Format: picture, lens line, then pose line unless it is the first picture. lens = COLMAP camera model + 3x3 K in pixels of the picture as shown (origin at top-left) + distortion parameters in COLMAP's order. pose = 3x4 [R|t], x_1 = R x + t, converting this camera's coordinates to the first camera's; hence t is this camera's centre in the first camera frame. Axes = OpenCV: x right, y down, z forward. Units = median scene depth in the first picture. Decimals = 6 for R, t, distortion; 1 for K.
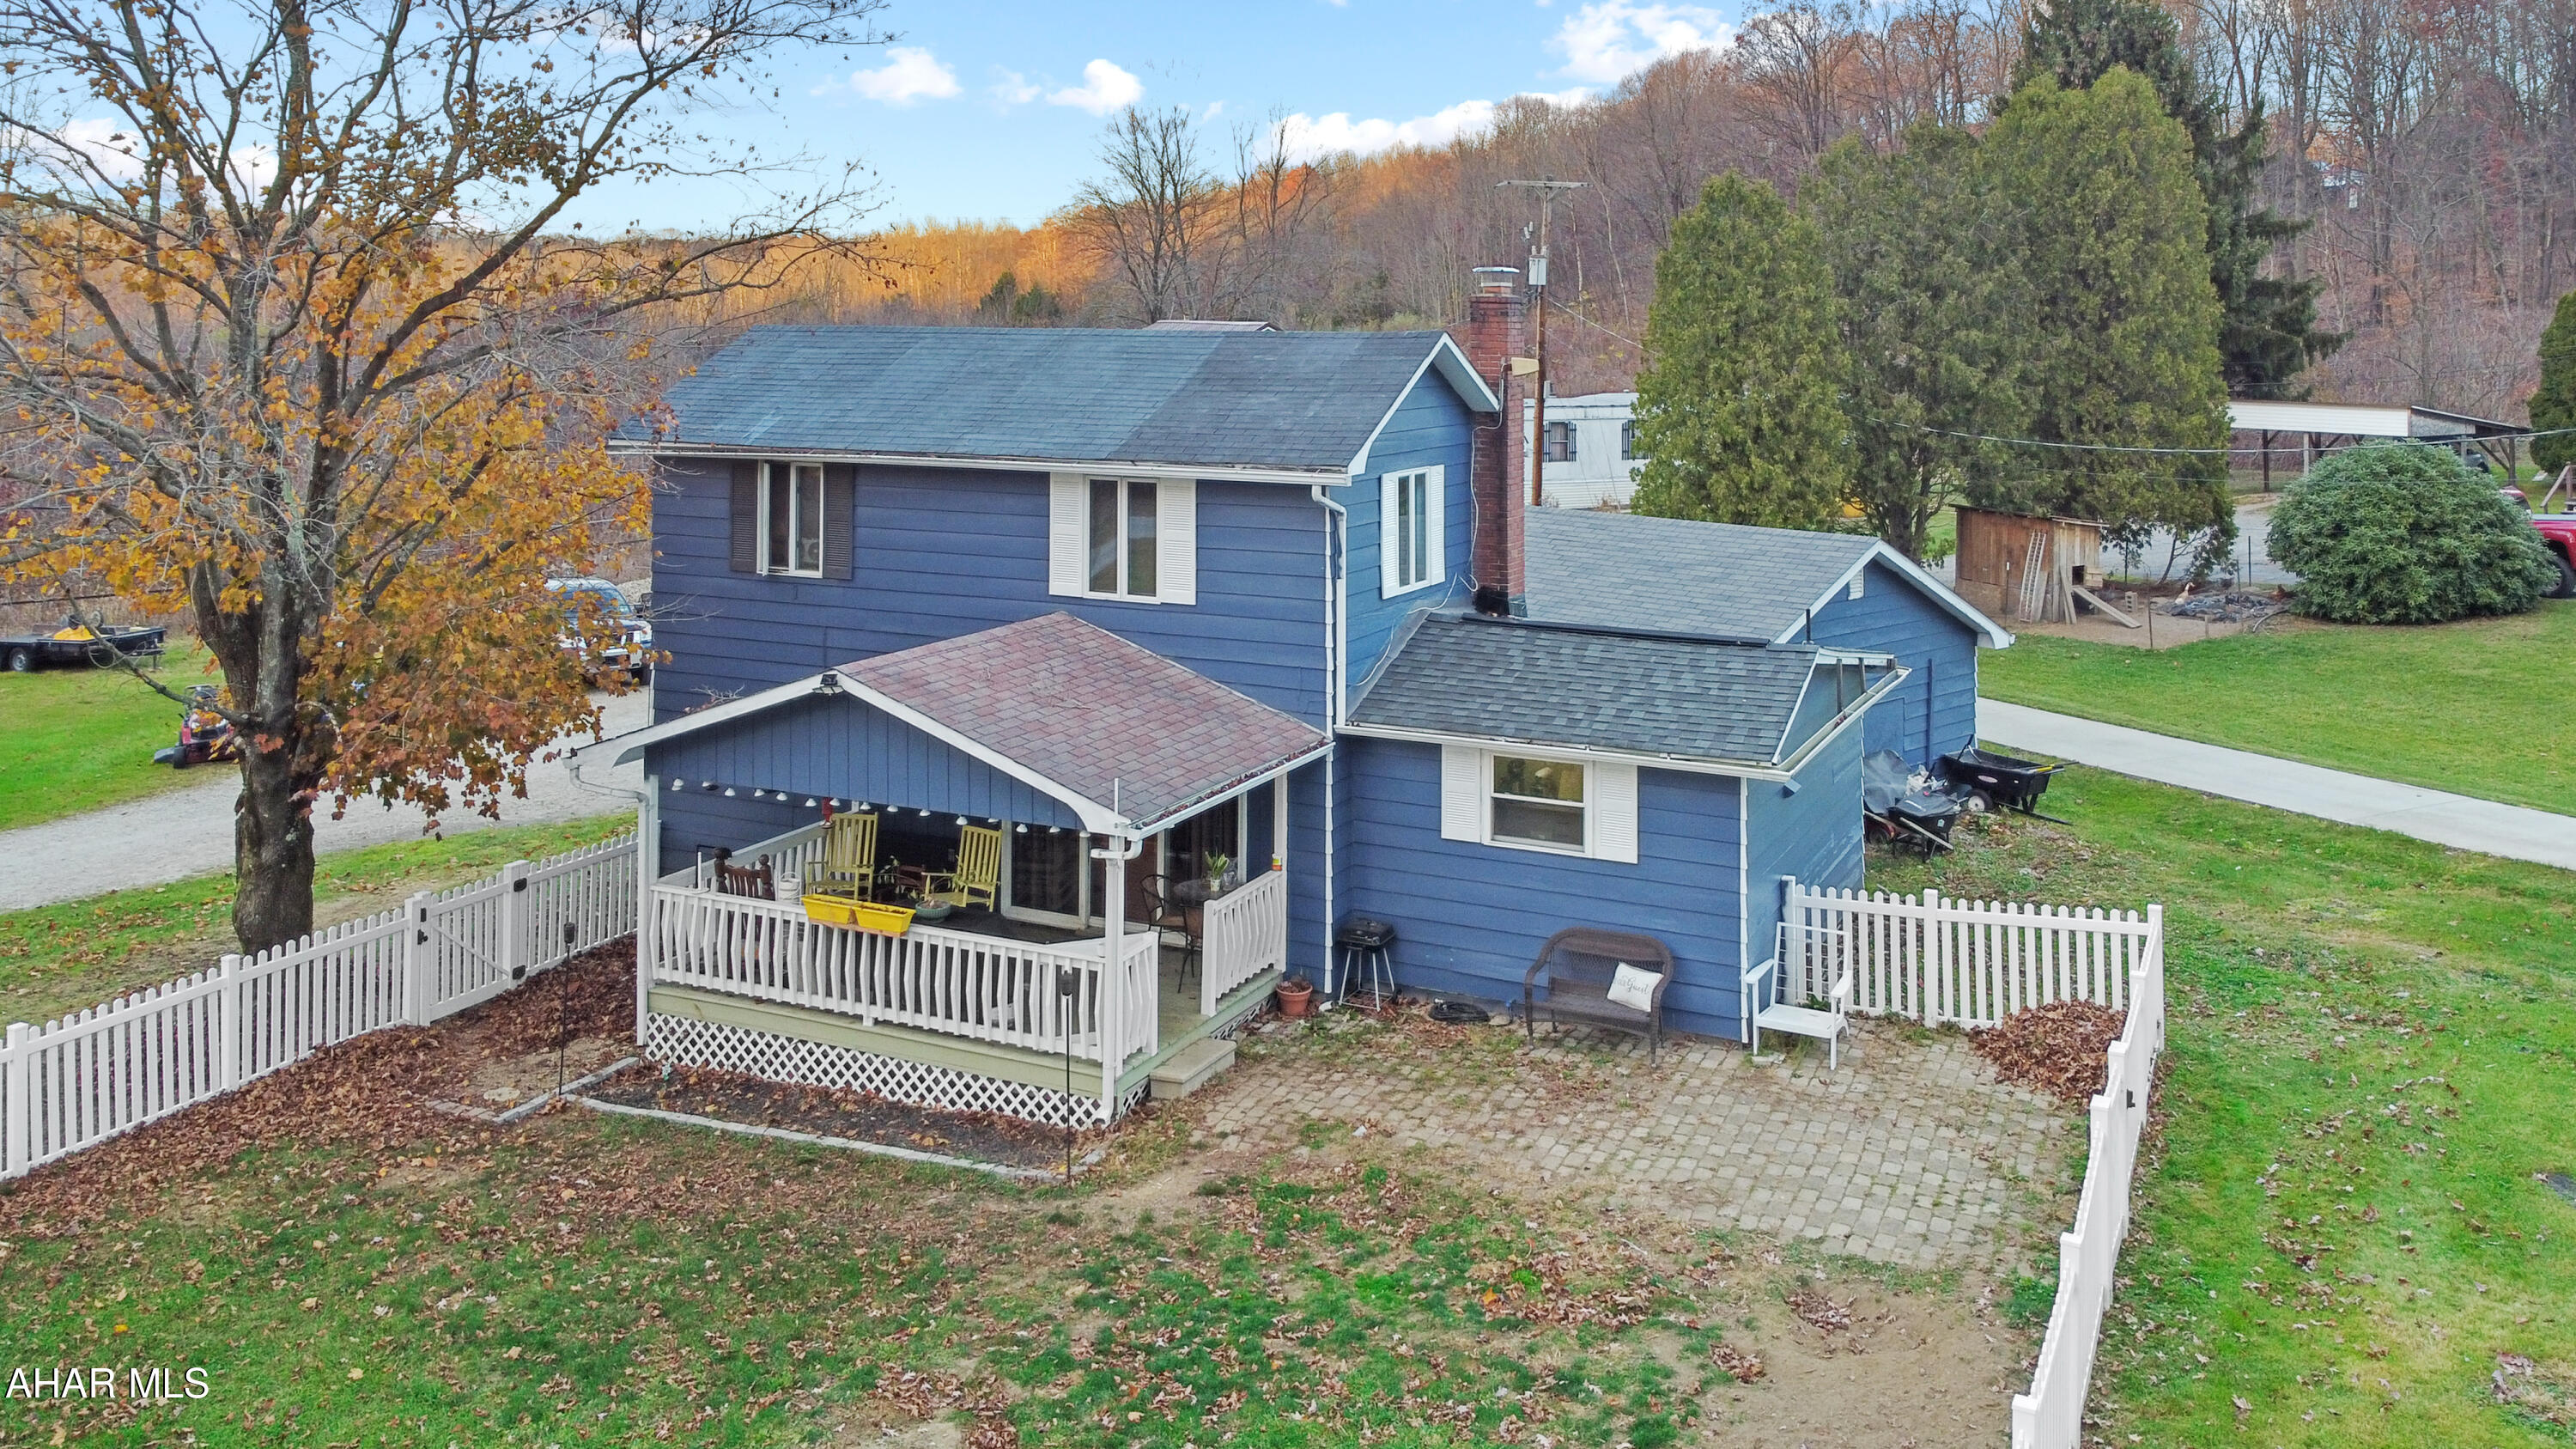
lens RADIAL K [[2016.8, 0, 1292.2], [0, 2016.8, 282.4], [0, 0, 1]] dist [0.007664, -0.006370]
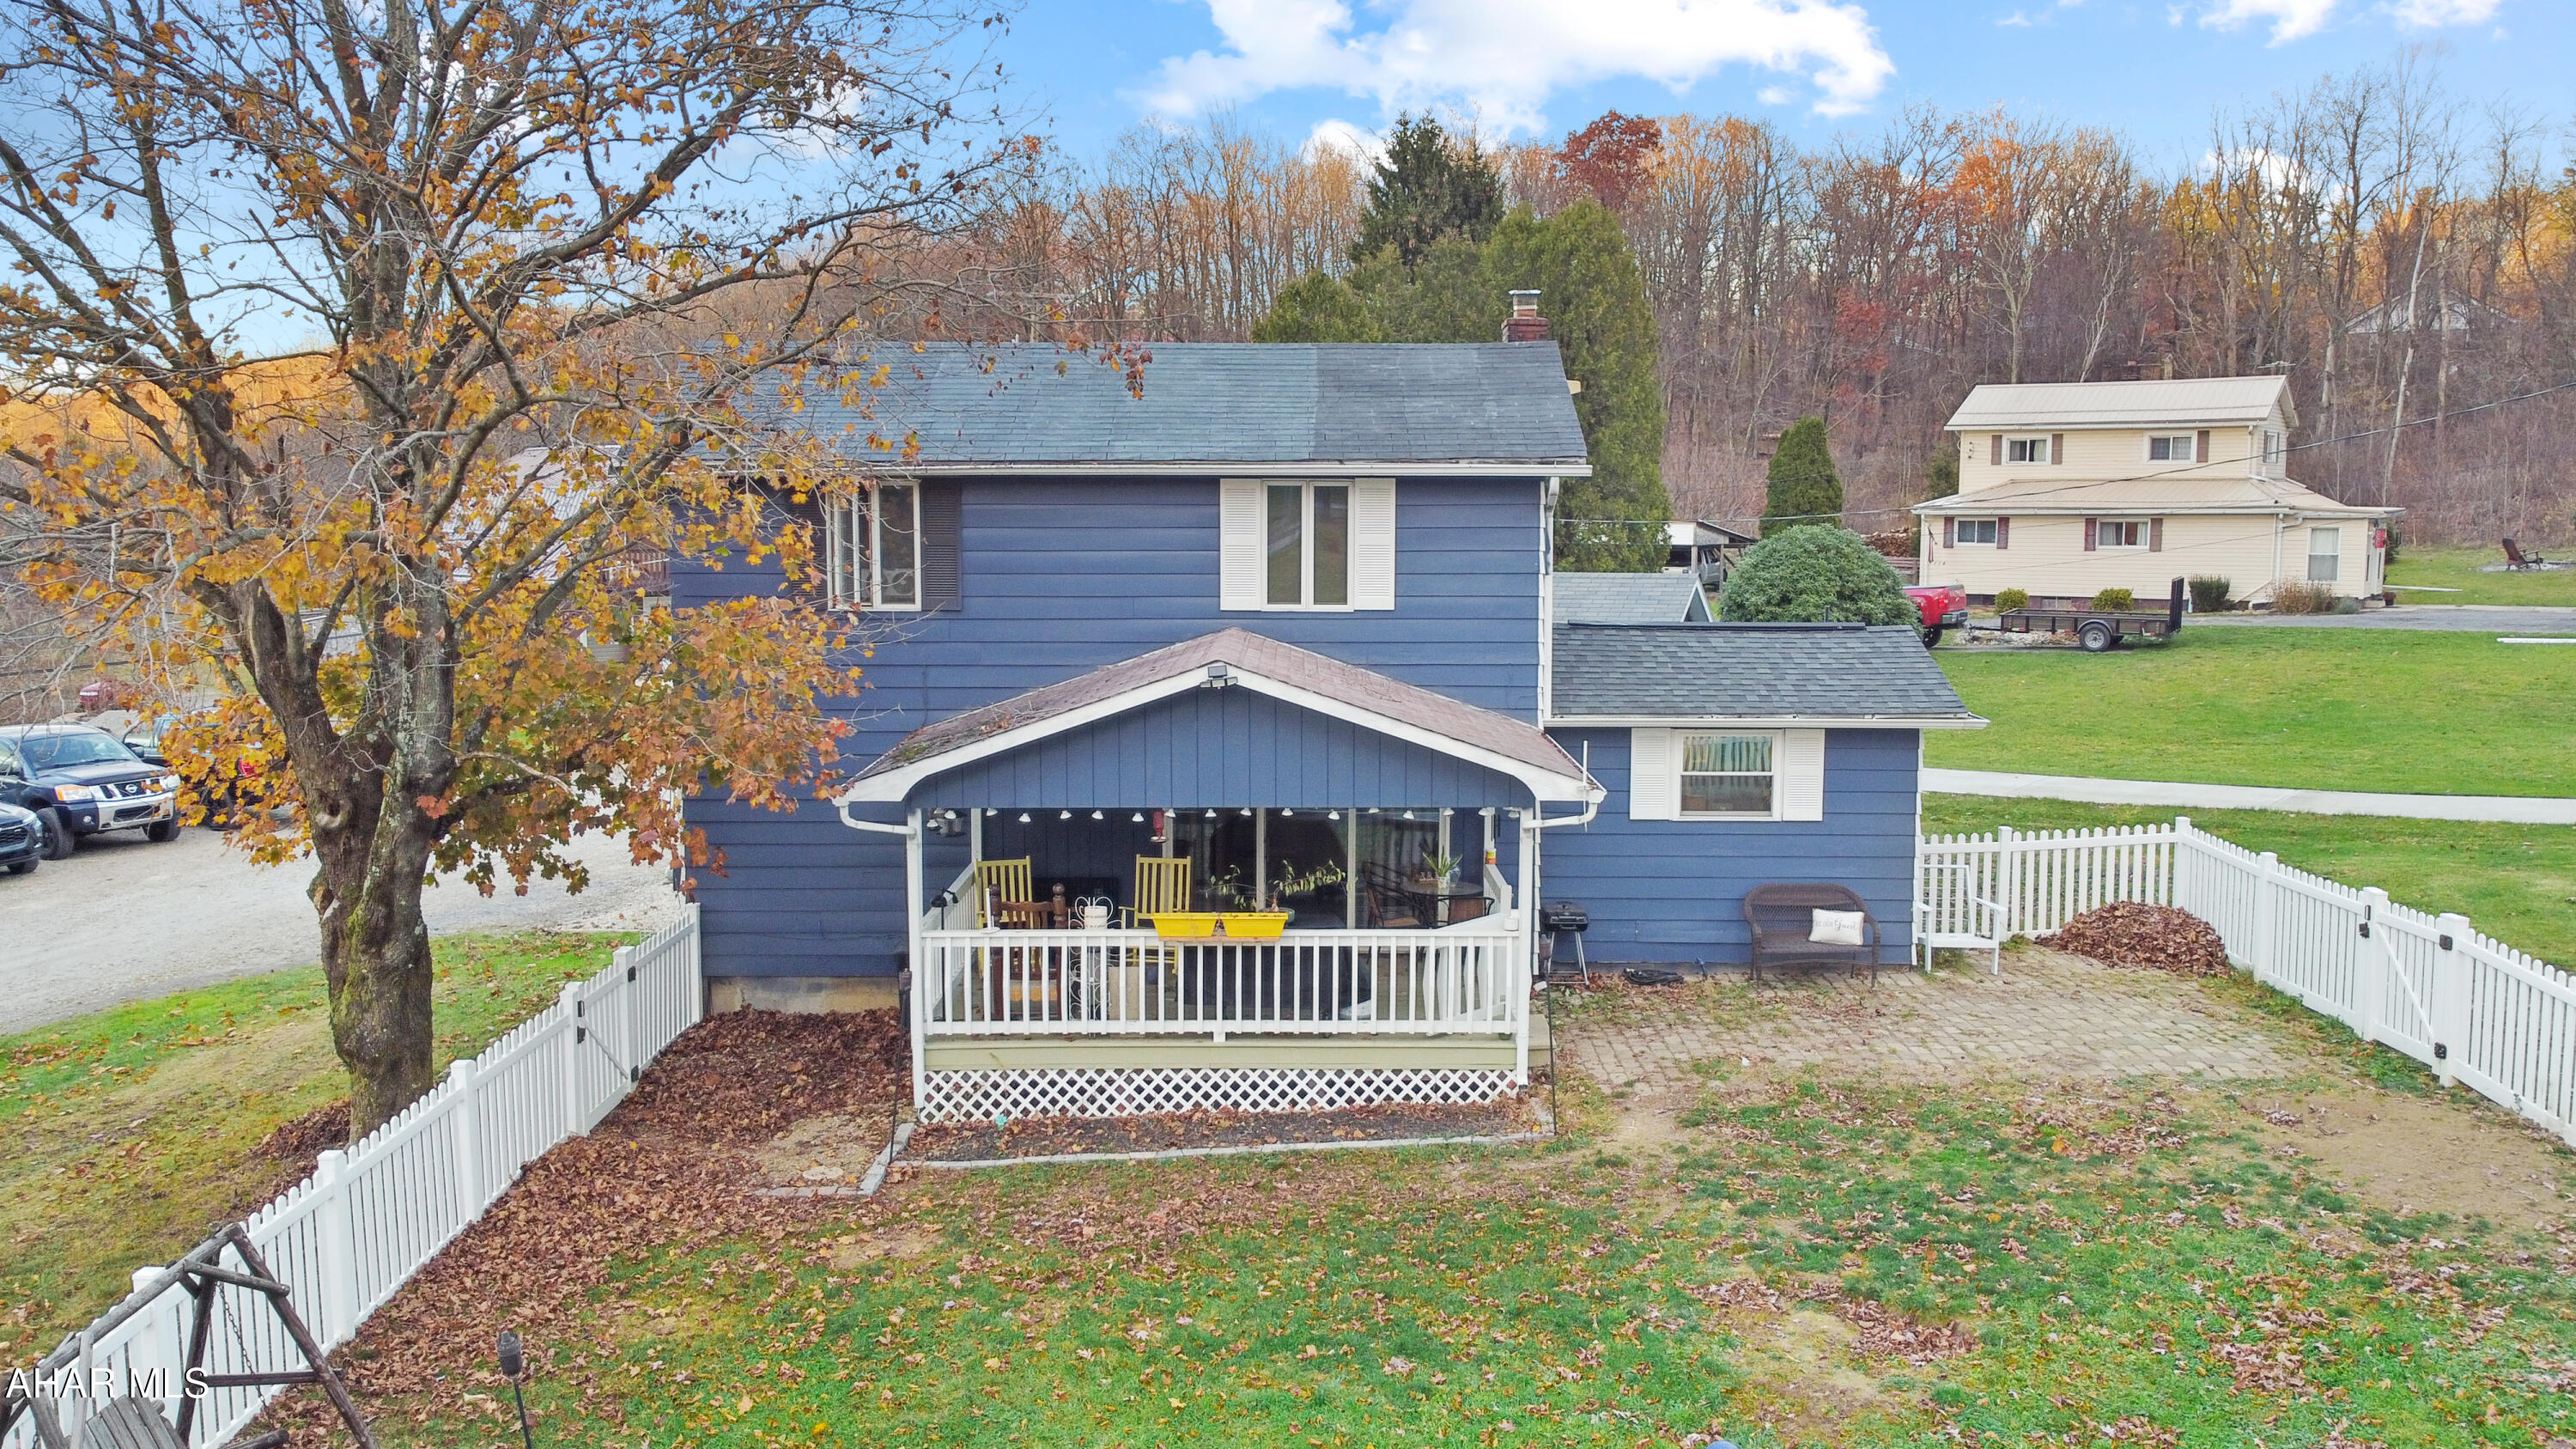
lens RADIAL K [[1953.9, 0, 1288.0], [0, 1953.9, 724.5], [0, 0, 1]] dist [0.011703, -0.000990]
pose [[0.902282, -0.053956, 0.427757, -0.523560], [-0.003266, 0.991255, 0.131923, 0.093928], [-0.431134, -0.120429, 0.894215, 0.176097]]
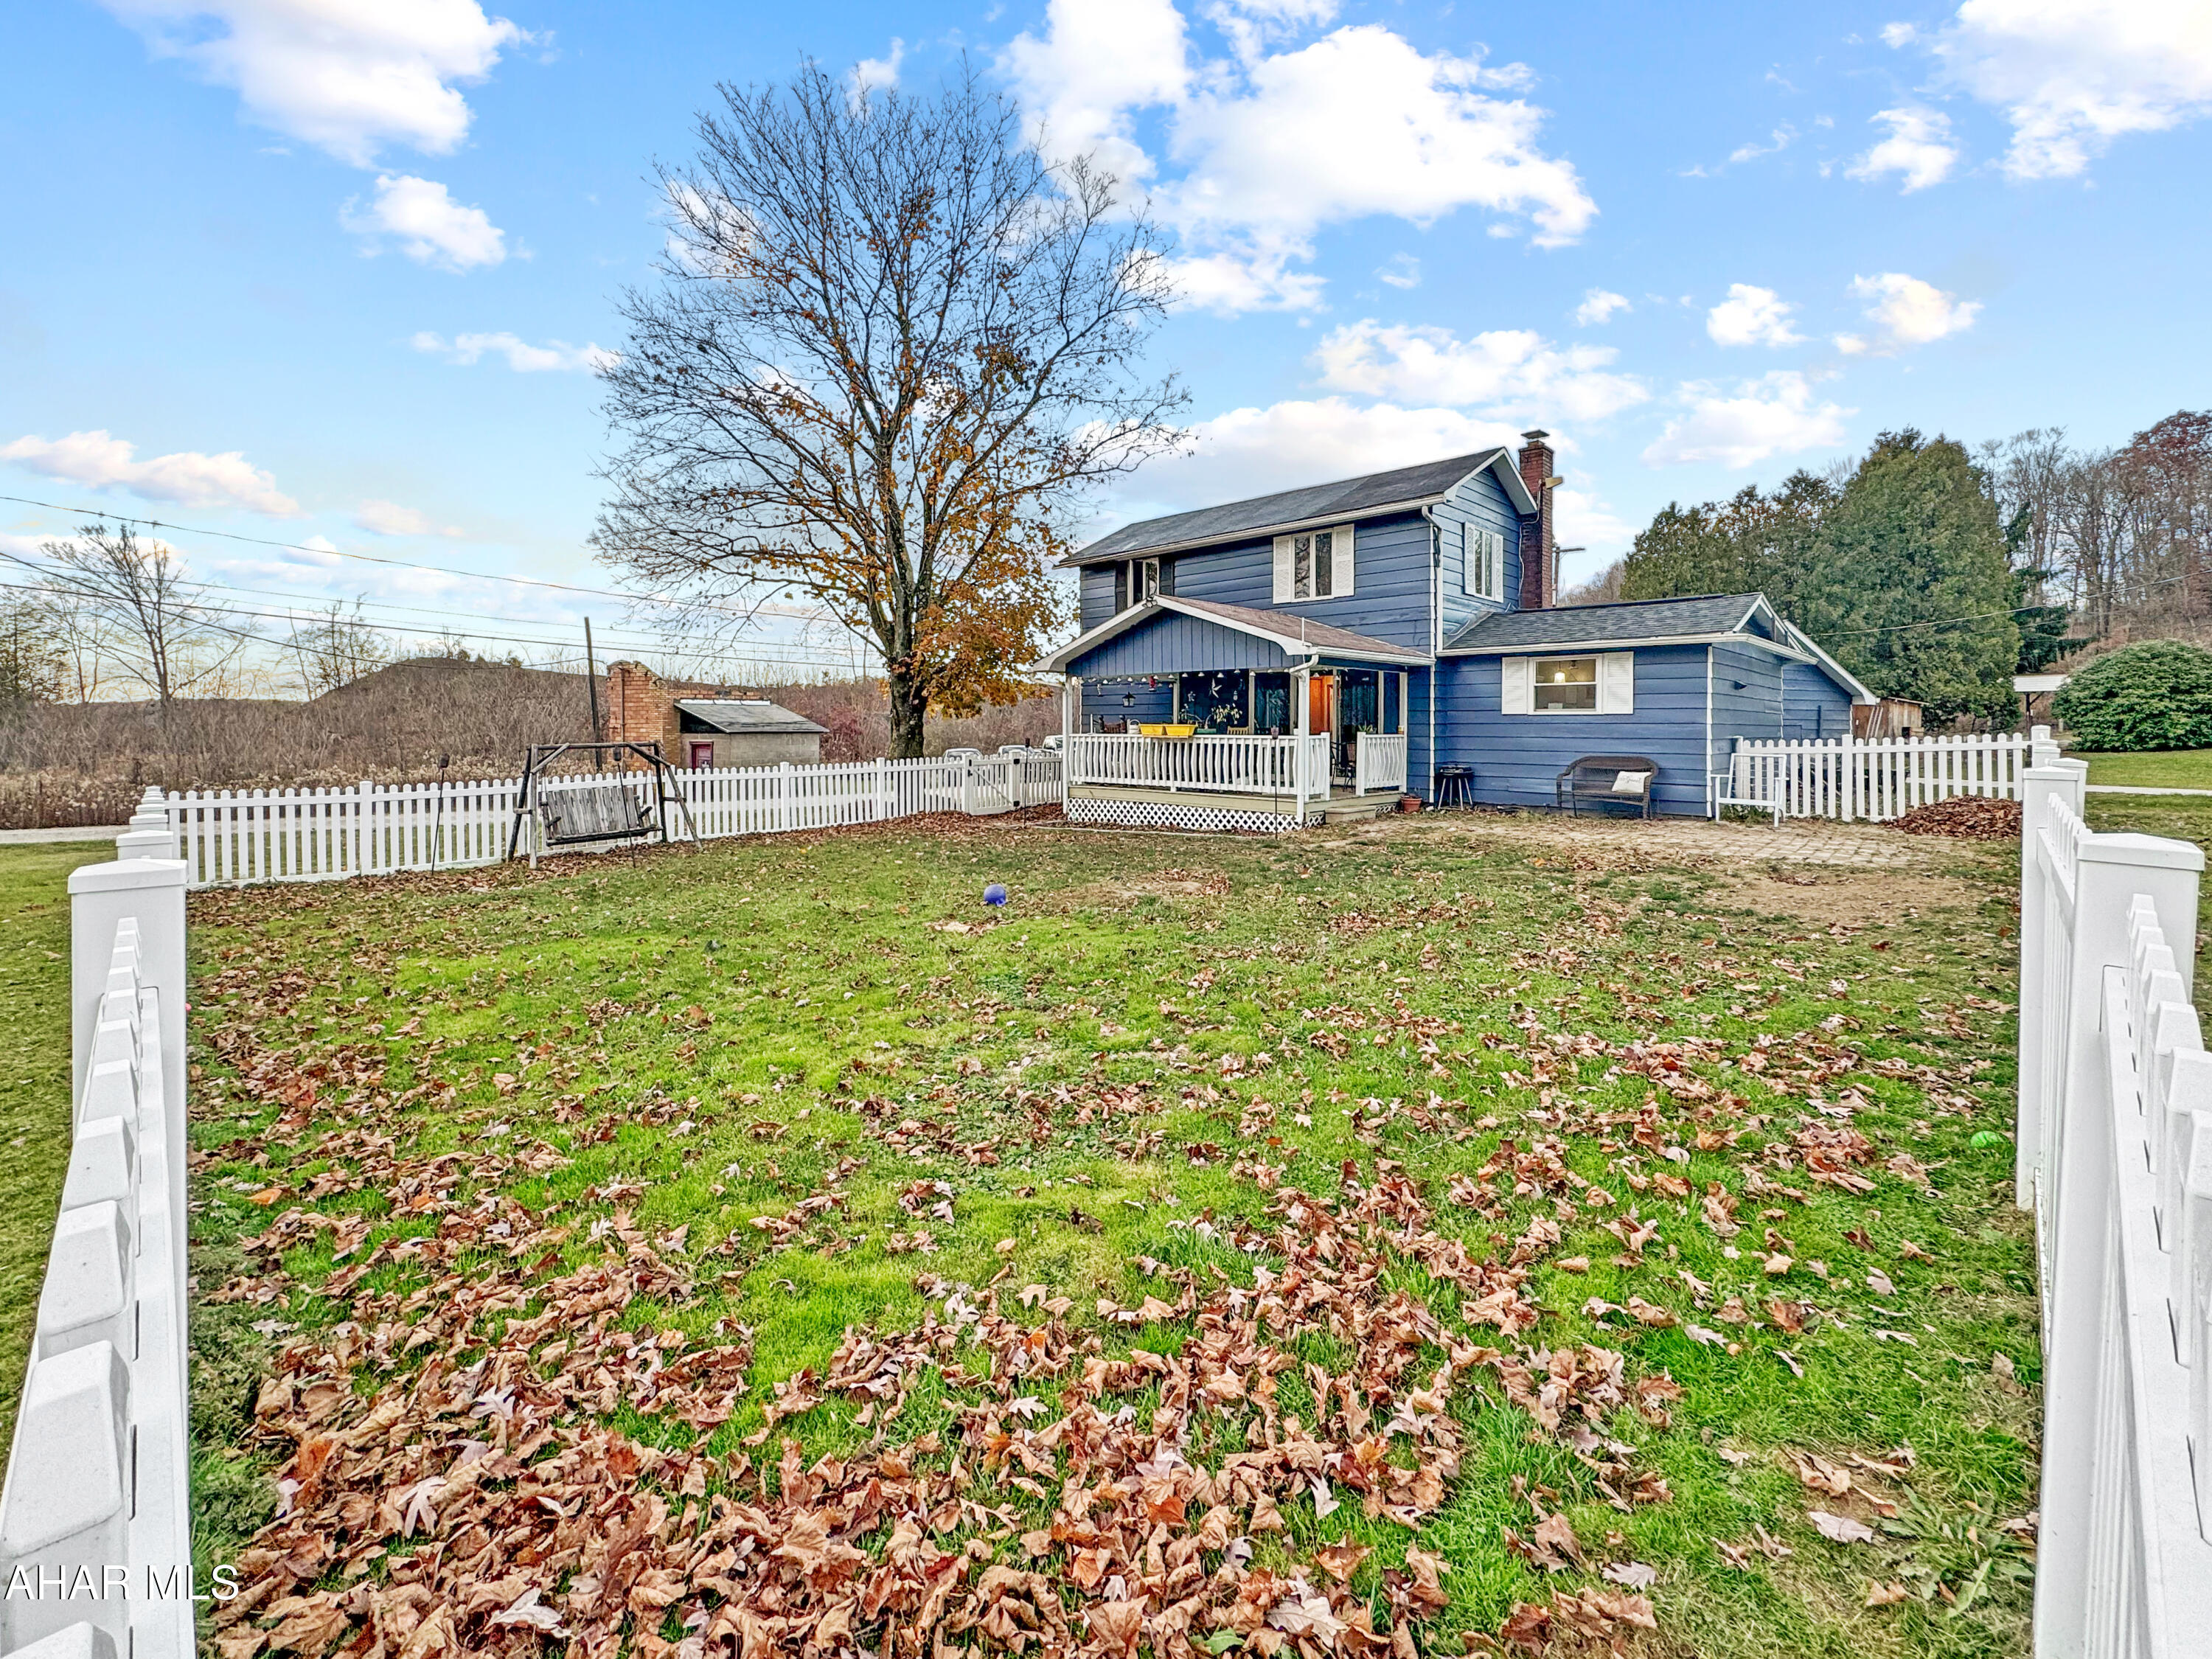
lens RADIAL K [[910.5, 0, 1112.3], [0, 910.5, 746.2], [0, 0, 1]] dist [0.000791, -0.000495]
pose [[0.949210, 0.001115, -0.314642, 0.003260], [0.011234, 0.999236, 0.037431, 0.272197], [0.314444, -0.039064, 0.948472, 0.163935]]
